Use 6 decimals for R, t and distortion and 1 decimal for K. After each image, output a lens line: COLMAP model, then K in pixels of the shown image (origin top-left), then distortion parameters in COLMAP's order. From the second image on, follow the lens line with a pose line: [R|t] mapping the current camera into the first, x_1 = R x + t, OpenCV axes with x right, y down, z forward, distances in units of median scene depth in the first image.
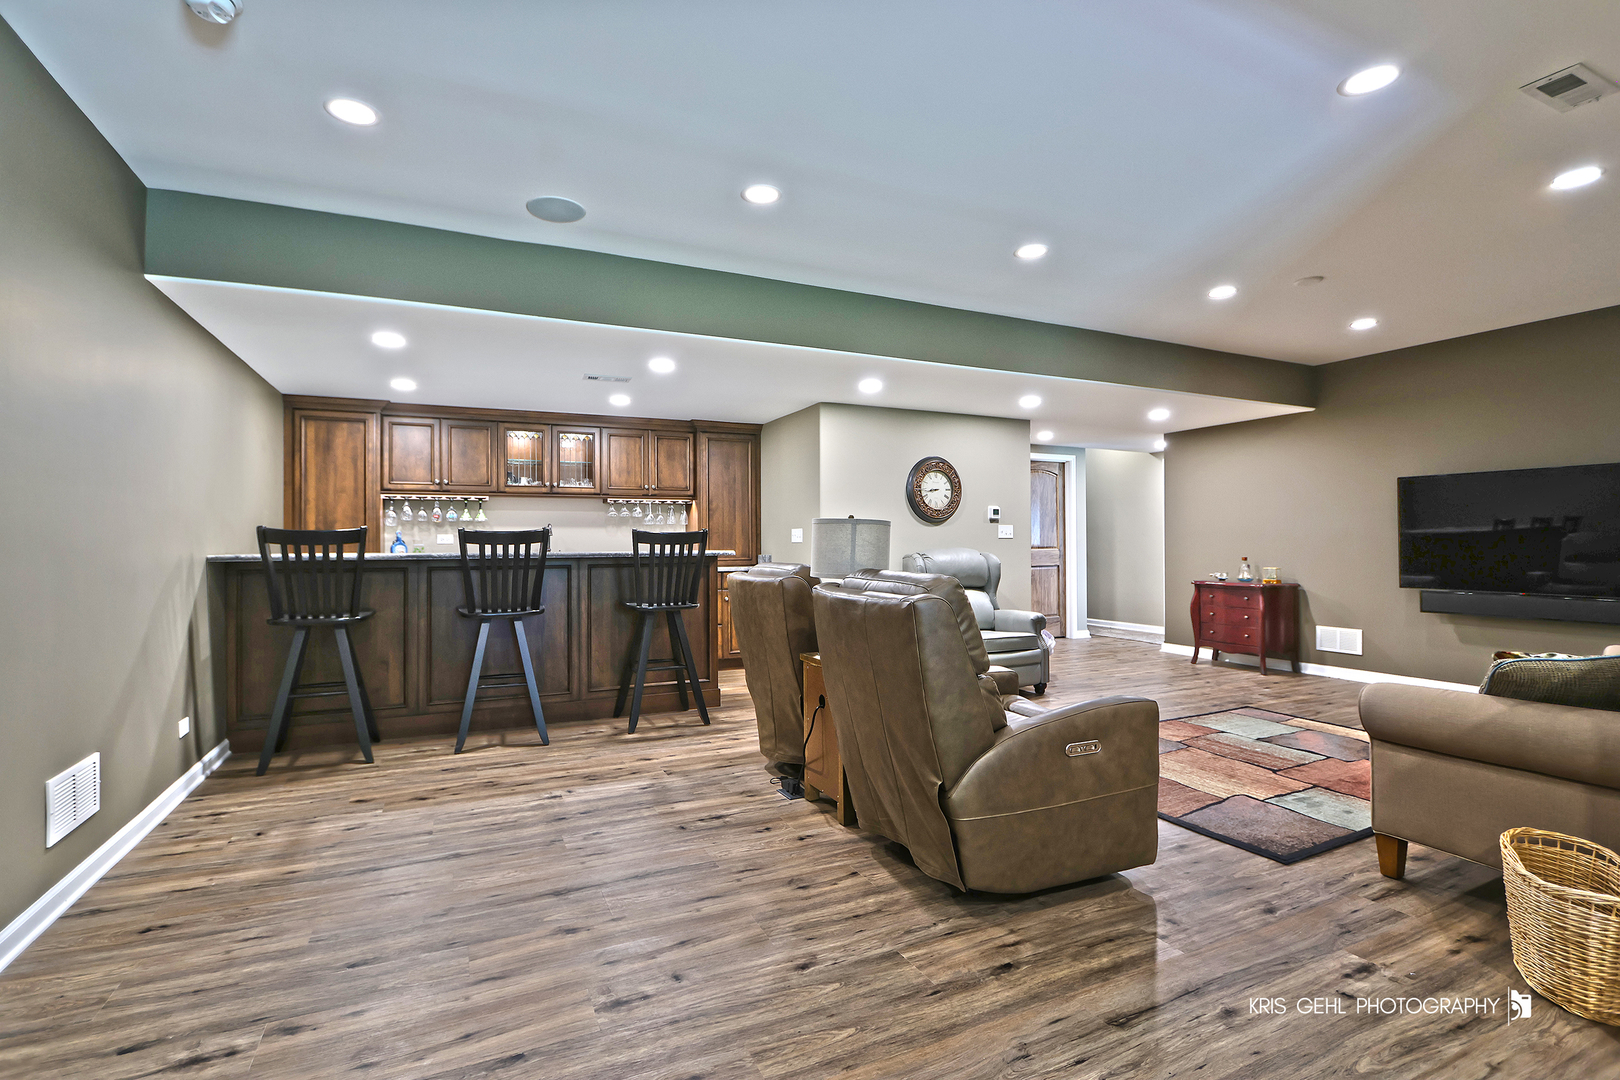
lens RADIAL K [[744.8, 0, 804.7], [0, 744.8, 533.8], [0, 0, 1]] dist [-0.018522, 0.000612]
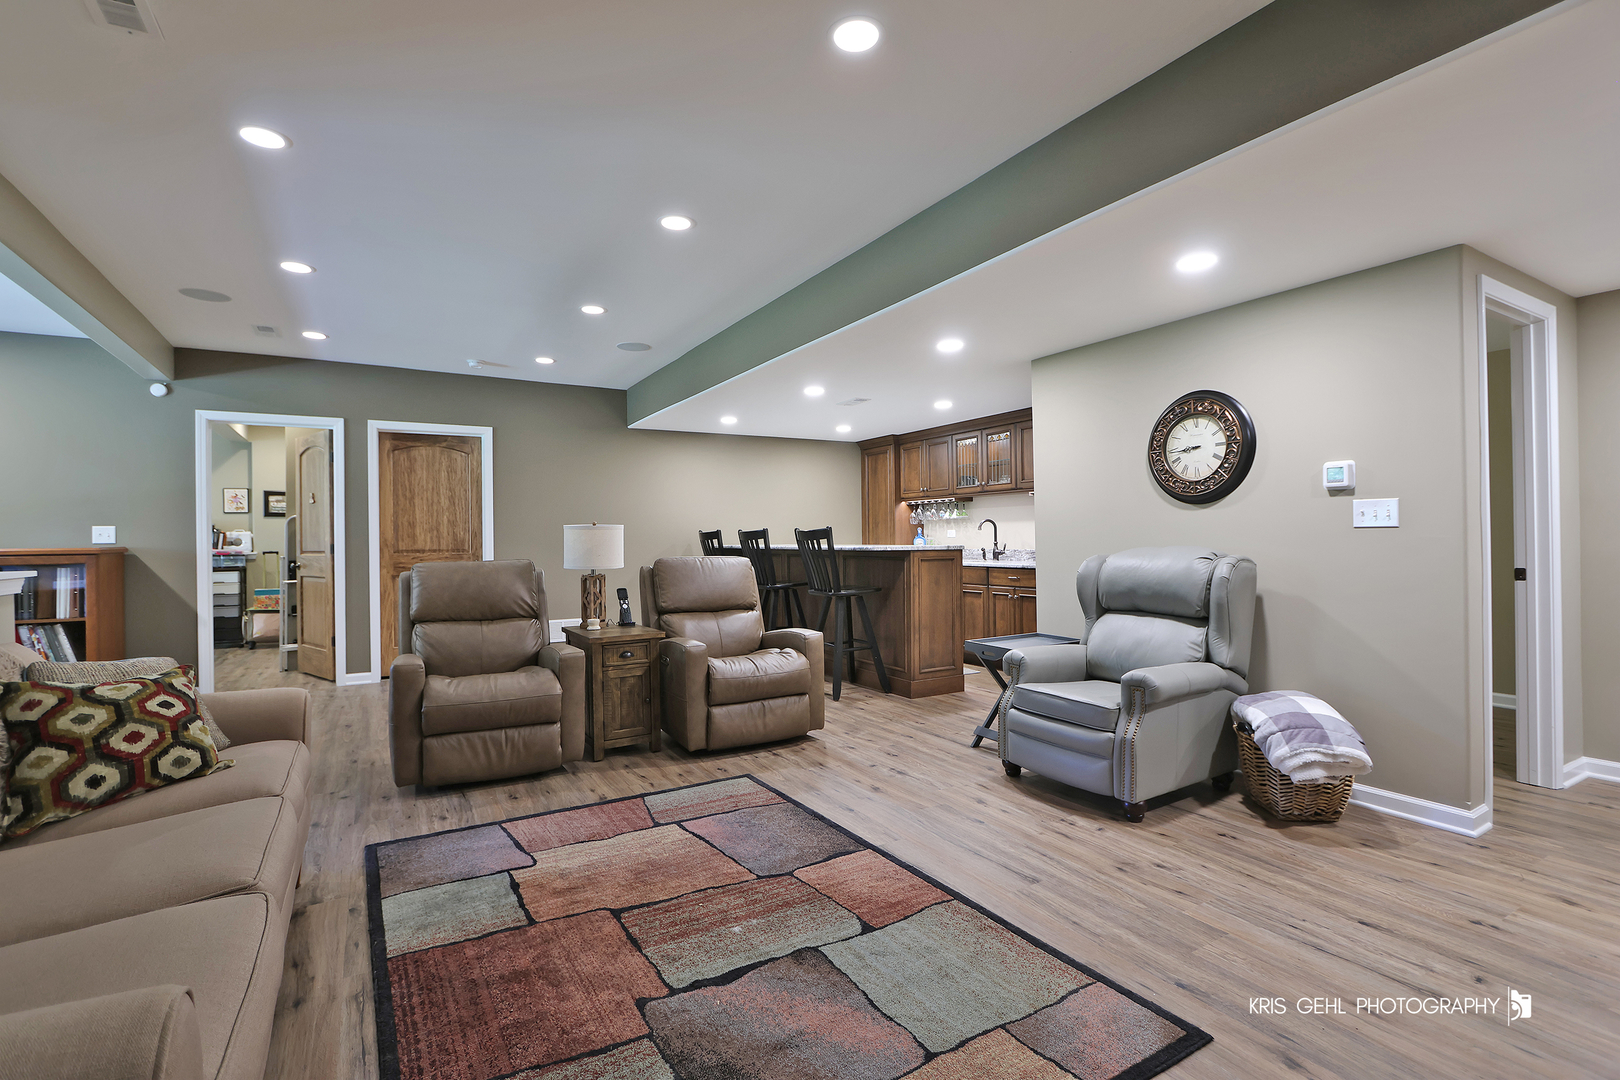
lens RADIAL K [[744.8, 0, 804.7], [0, 744.8, 533.8], [0, 0, 1]] dist [-0.018522, 0.000612]
pose [[0.084096, -0.001838, -0.996456, 0.786771], [0.019000, 0.999819, -0.000240, 0.003564], [0.996277, -0.018912, 0.084116, 0.688335]]
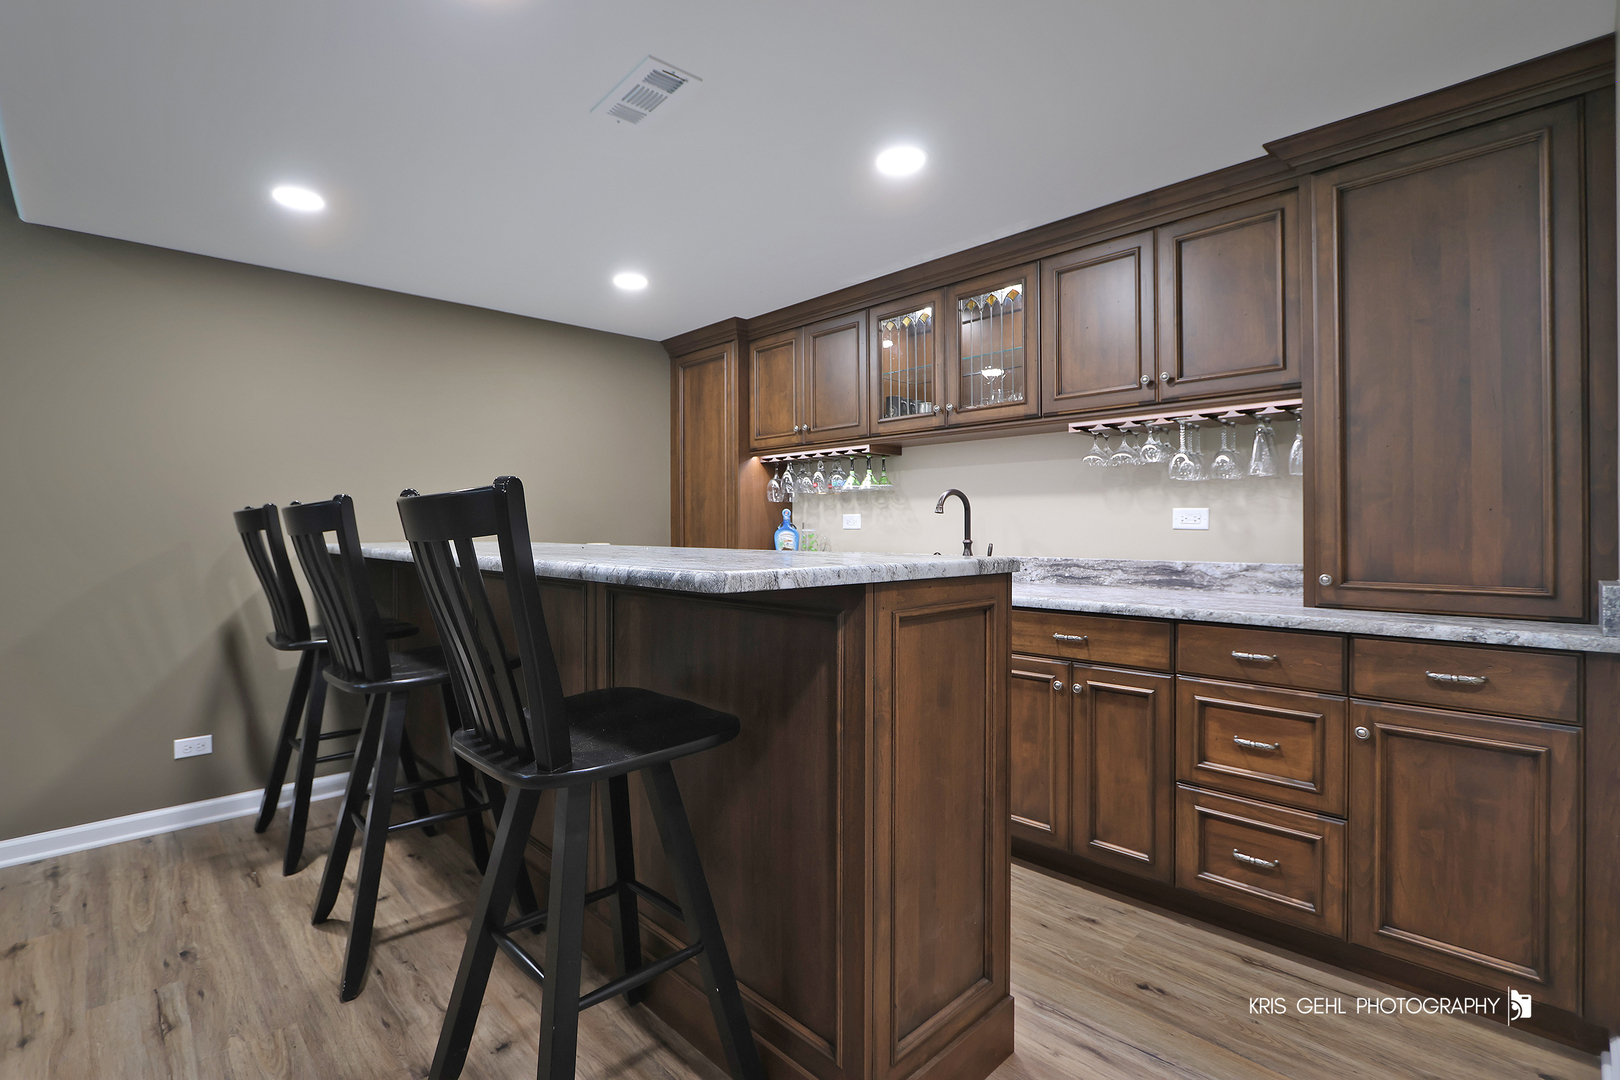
lens RADIAL K [[744.8, 0, 804.7], [0, 744.8, 533.8], [0, 0, 1]] dist [-0.018522, 0.000612]
pose [[0.327235, 0.010716, -0.944882, 0.098703], [0.008660, 0.999860, 0.014339, 0.008857], [0.944903, -0.012875, 0.327096, 0.804208]]
